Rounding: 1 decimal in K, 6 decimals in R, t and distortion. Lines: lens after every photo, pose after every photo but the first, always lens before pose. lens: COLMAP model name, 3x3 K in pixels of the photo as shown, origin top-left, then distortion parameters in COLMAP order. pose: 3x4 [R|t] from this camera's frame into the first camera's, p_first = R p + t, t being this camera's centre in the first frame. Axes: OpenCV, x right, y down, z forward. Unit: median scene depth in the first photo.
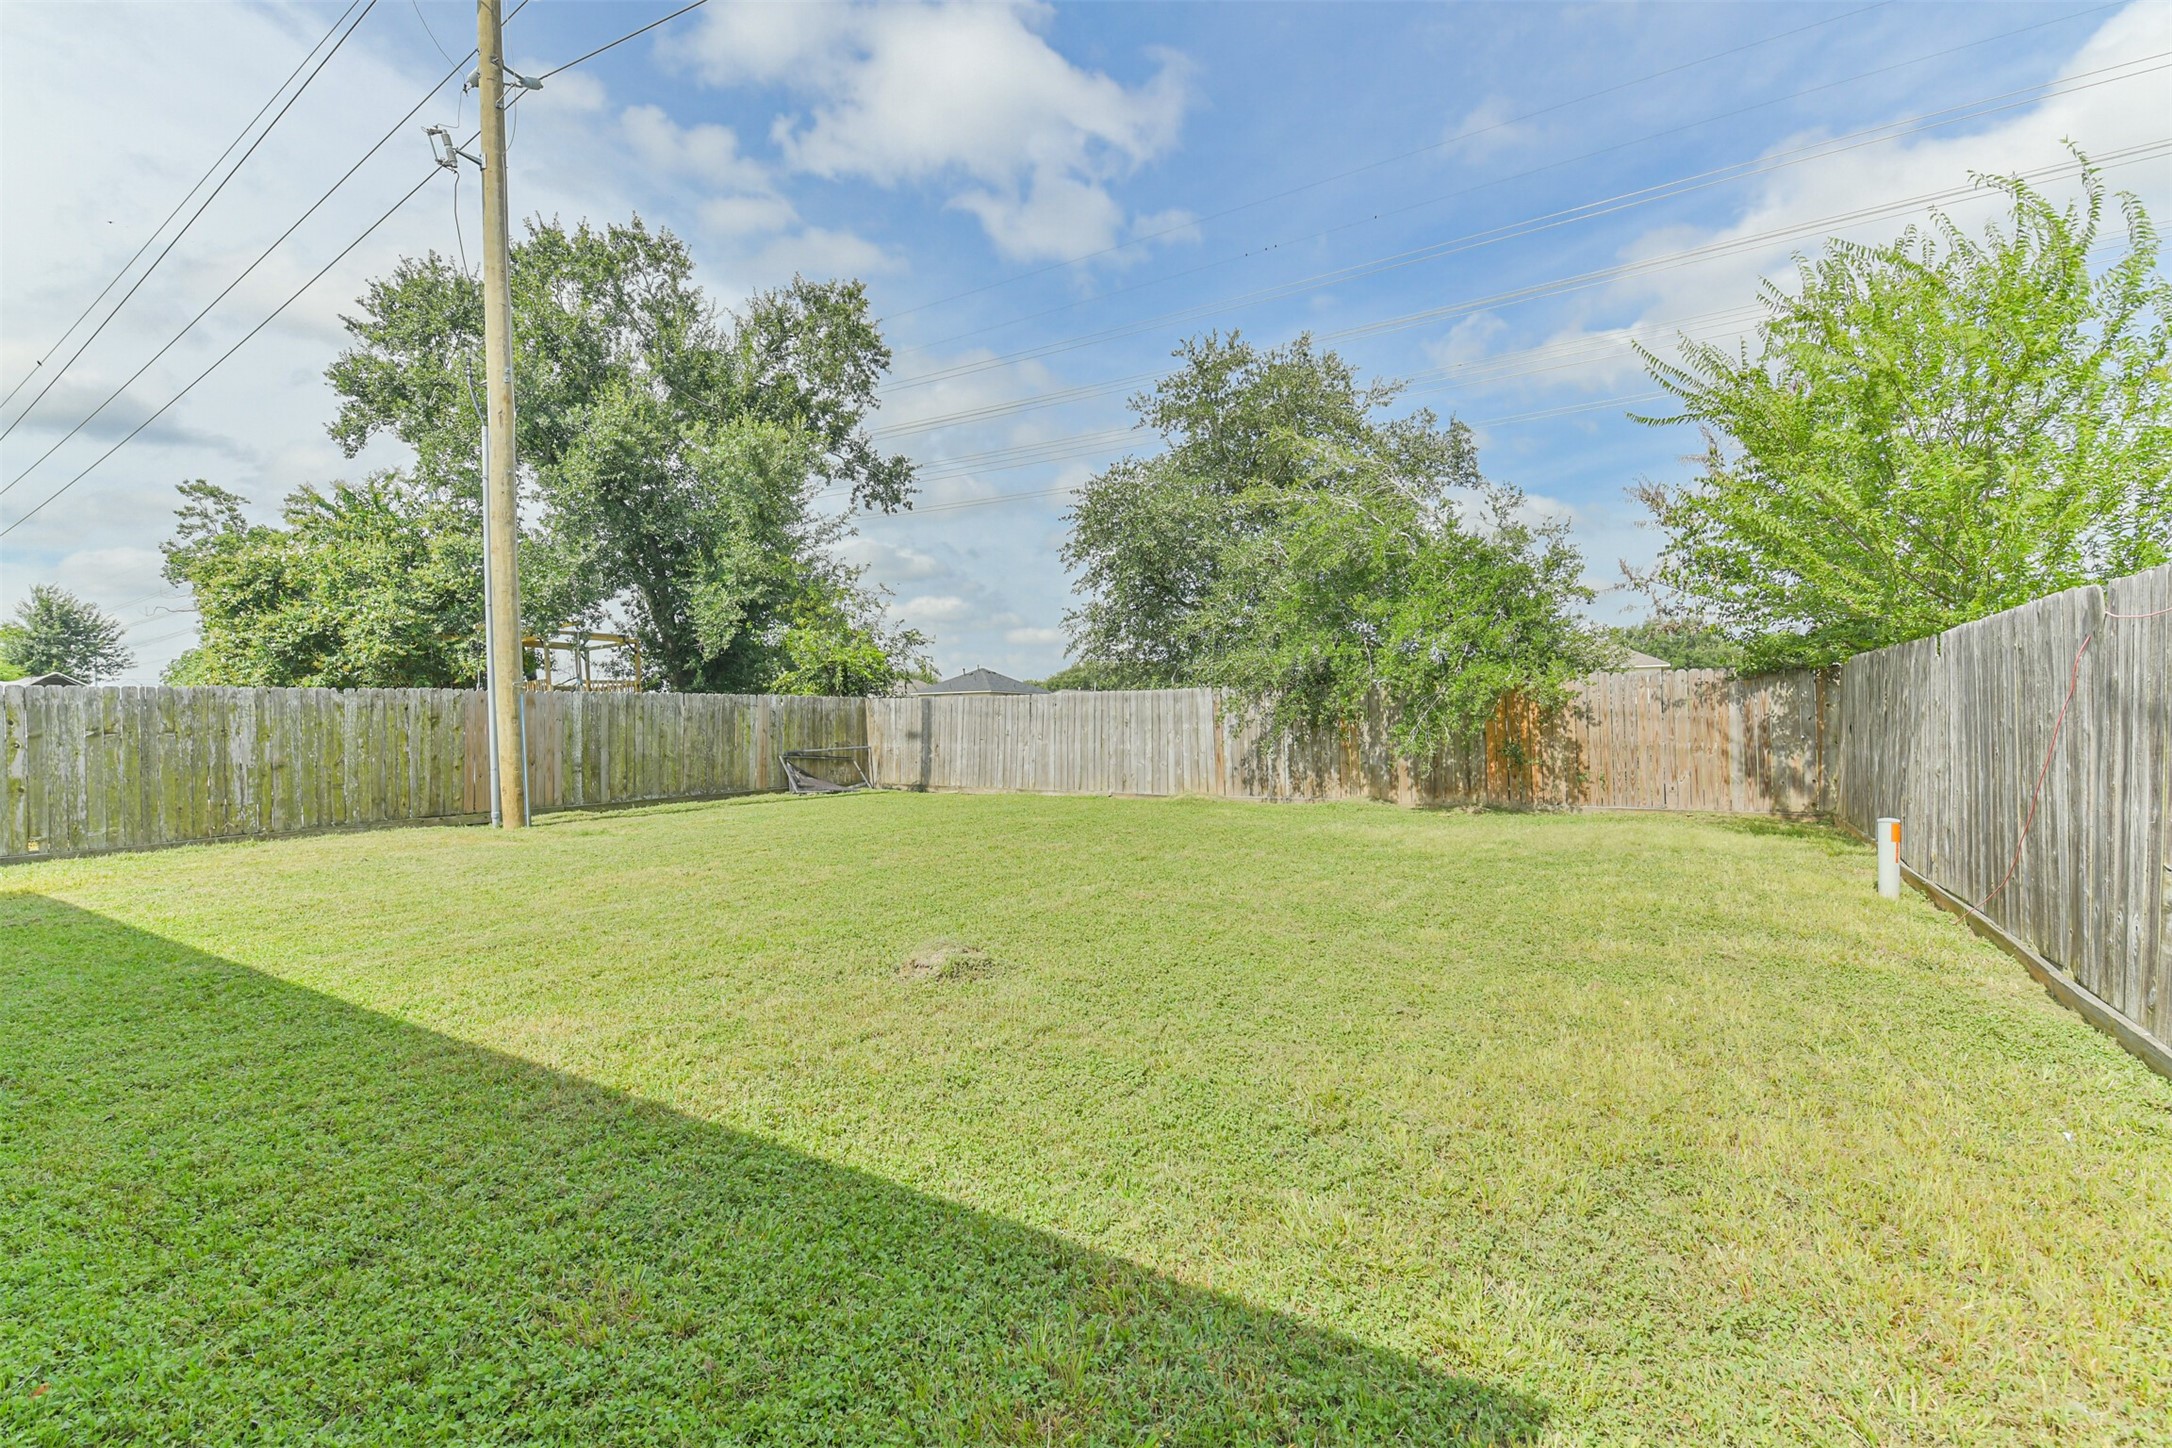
lens RADIAL K [[935.5, 0, 1093.1], [0, 935.5, 720.7], [0, 0, 1]] dist [0.029894, -0.005795]
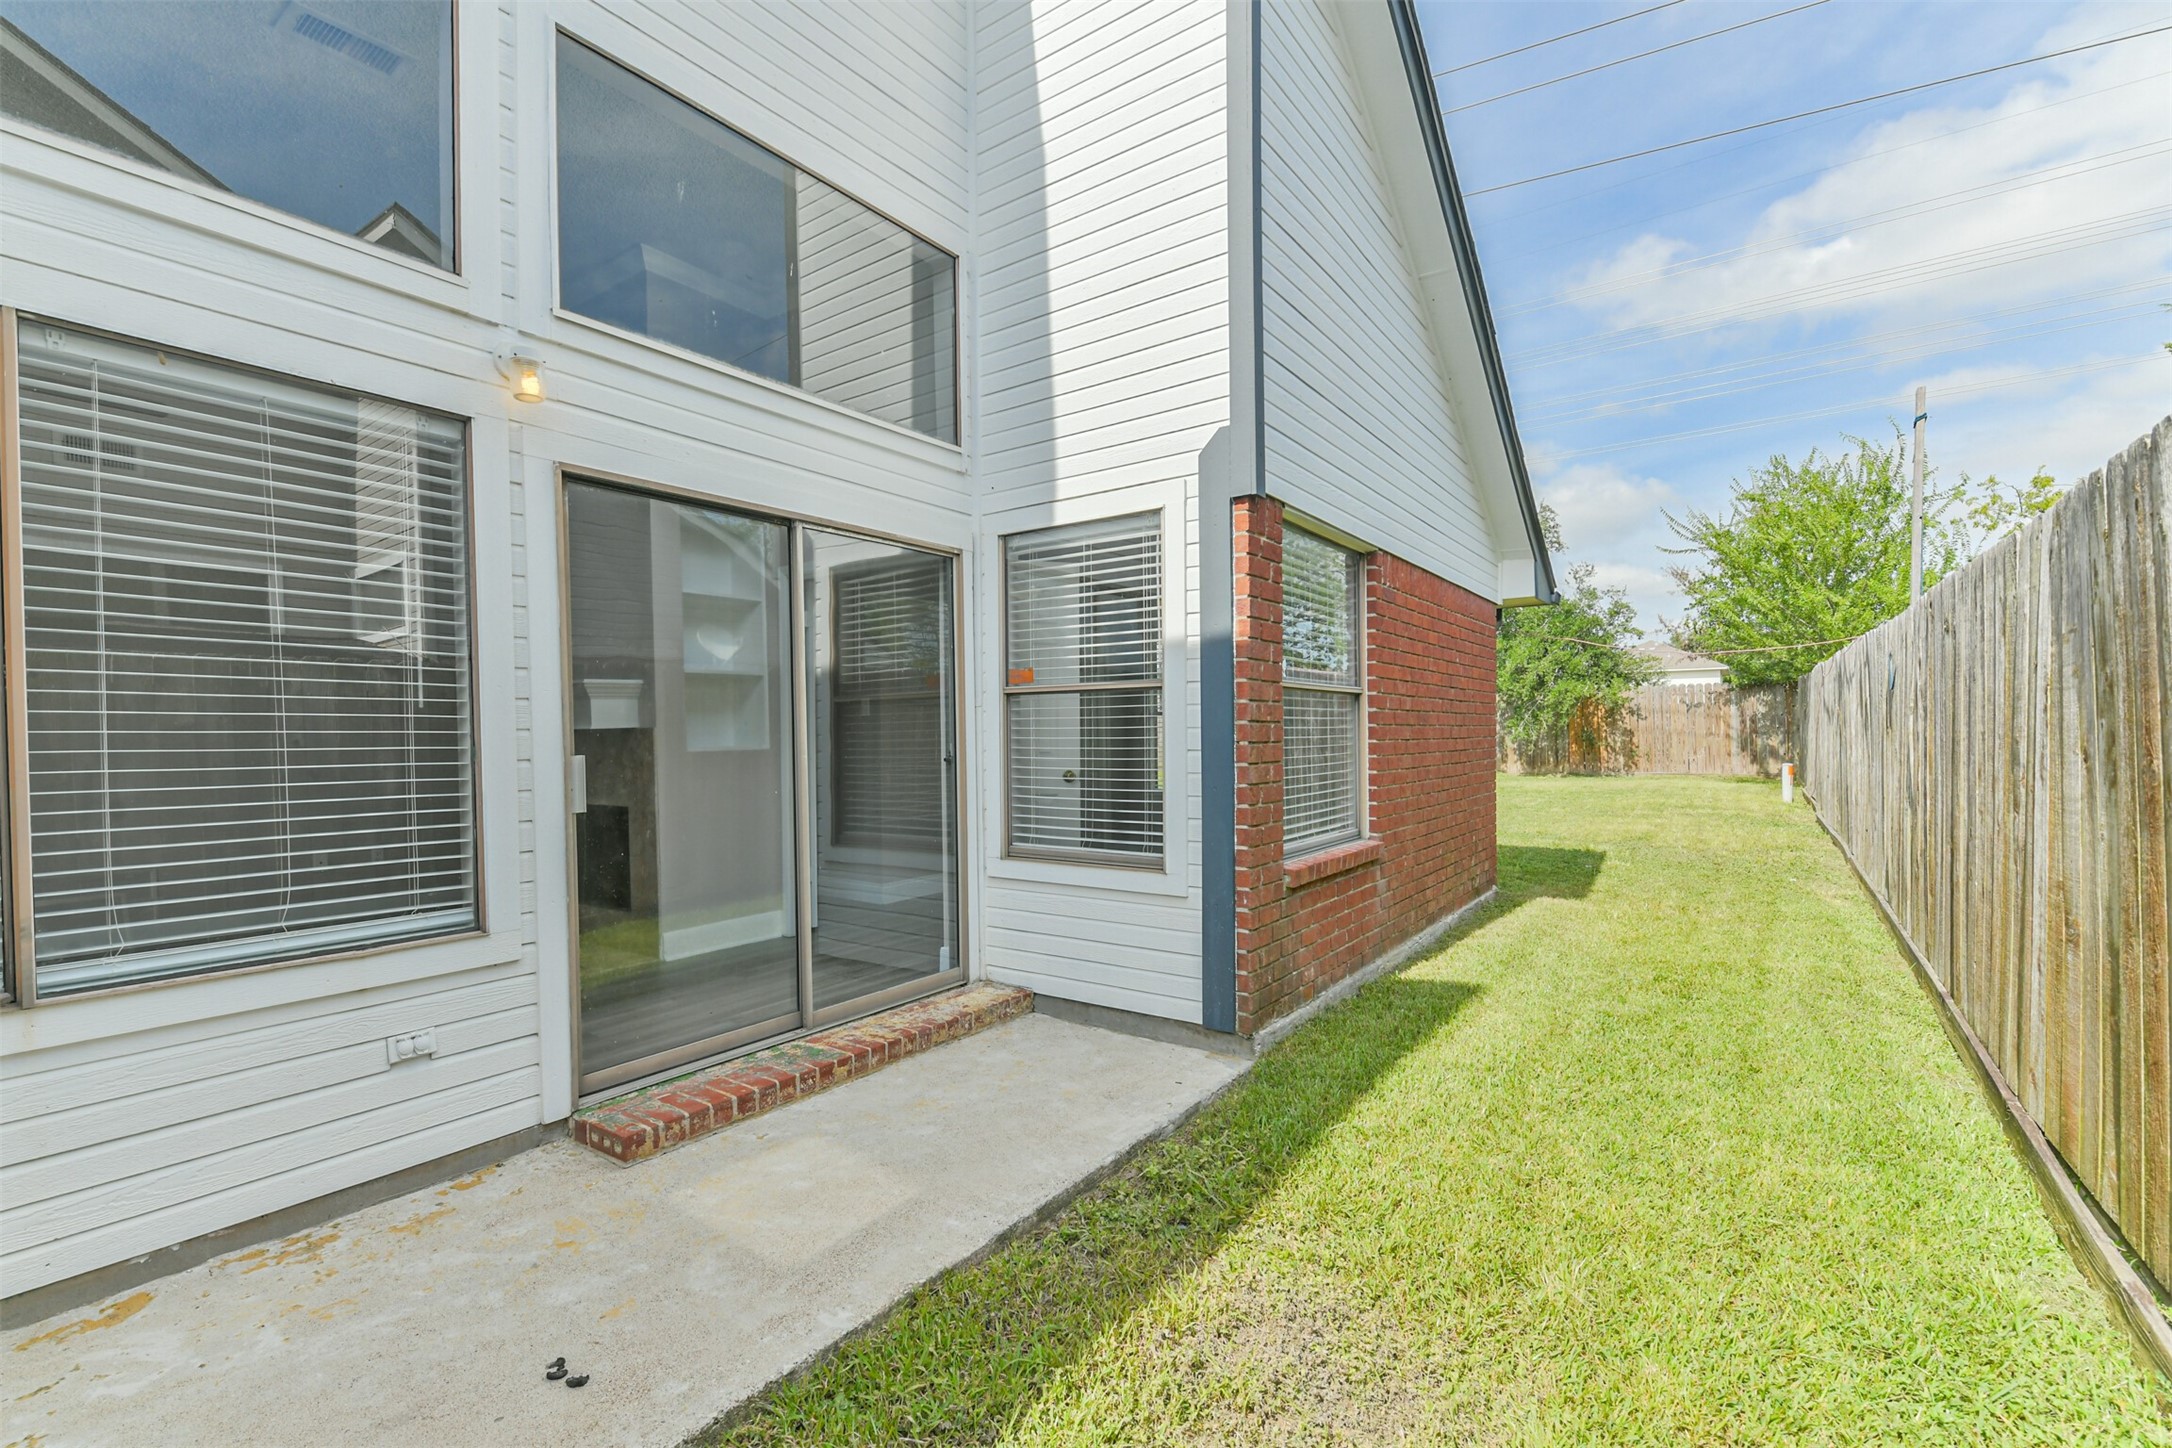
lens RADIAL K [[935.5, 0, 1080.1], [0, 935.5, 732.5], [0, 0, 1]] dist [0.029894, -0.005795]
pose [[0.997943, -0.006805, -0.063747, -0.300078], [0.007937, 0.999815, 0.017524, -0.008387], [0.063616, -0.017994, 0.997812, -0.625989]]
